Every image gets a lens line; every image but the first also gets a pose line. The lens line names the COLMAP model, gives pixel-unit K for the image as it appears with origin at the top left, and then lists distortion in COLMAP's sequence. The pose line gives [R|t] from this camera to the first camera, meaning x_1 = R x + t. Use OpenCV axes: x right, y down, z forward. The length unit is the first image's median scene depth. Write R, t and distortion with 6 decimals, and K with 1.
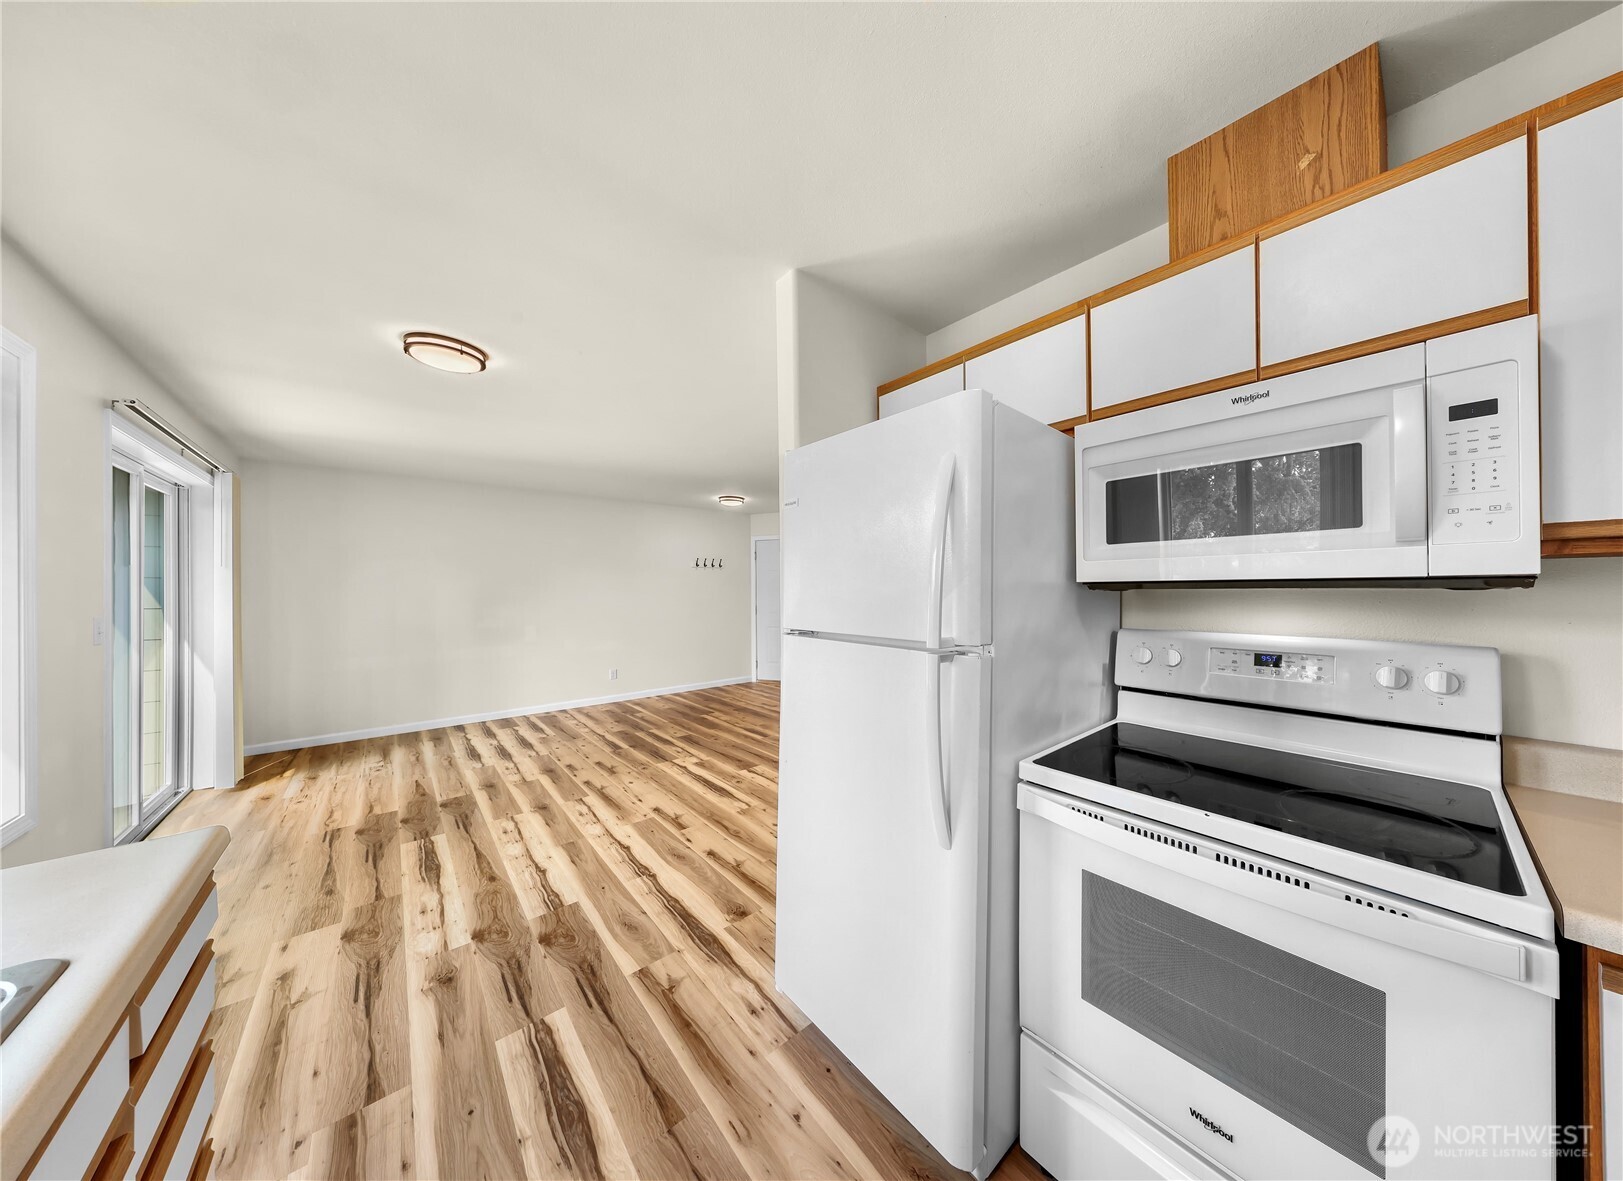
lens RADIAL K [[509.2, 0, 885.5], [0, 509.2, 588.6], [0, 0, 1]] dist [0.001122, 0.000245]
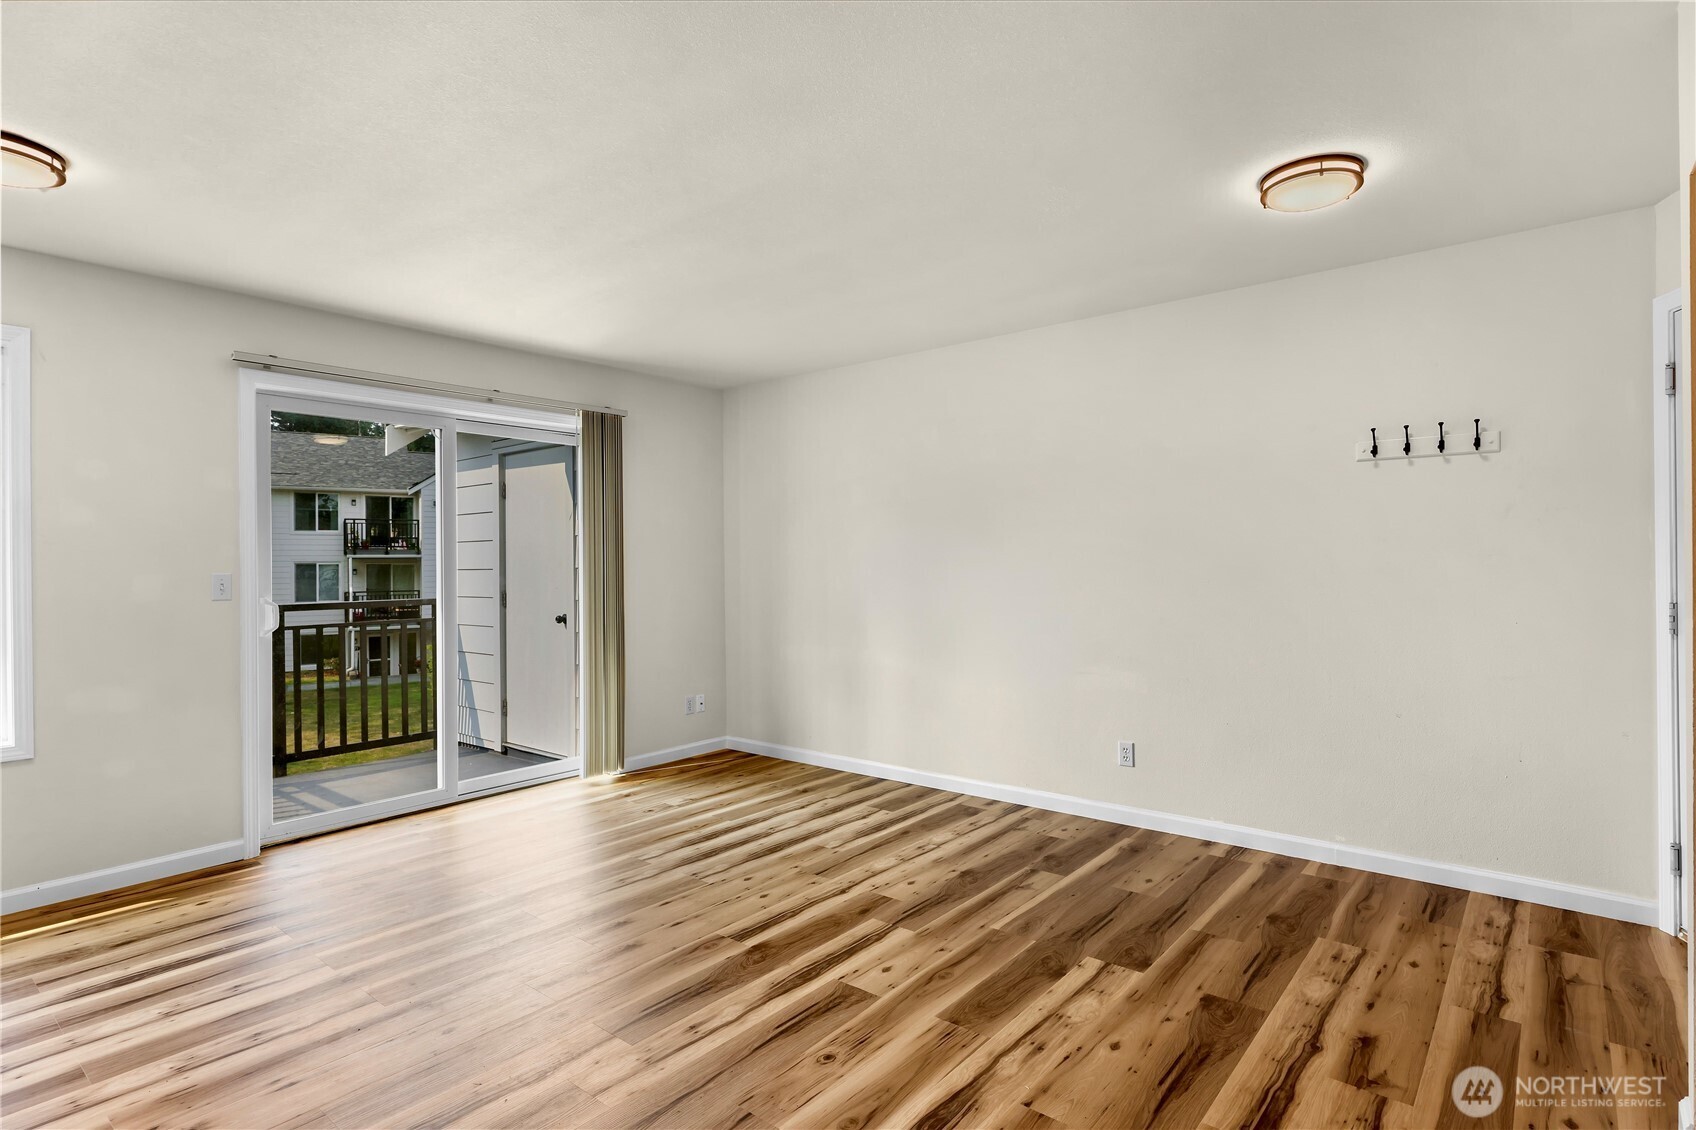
lens RADIAL K [[859.8, 0, 842.5], [0, 859.8, 559.9], [0, 0, 1]] dist [0.002142, 0.000582]
pose [[0.101946, 0.002510, -0.994787, 0.255391], [0.010816, 0.999935, 0.003632, 0.029991], [0.994731, -0.011130, 0.101912, 1.707042]]
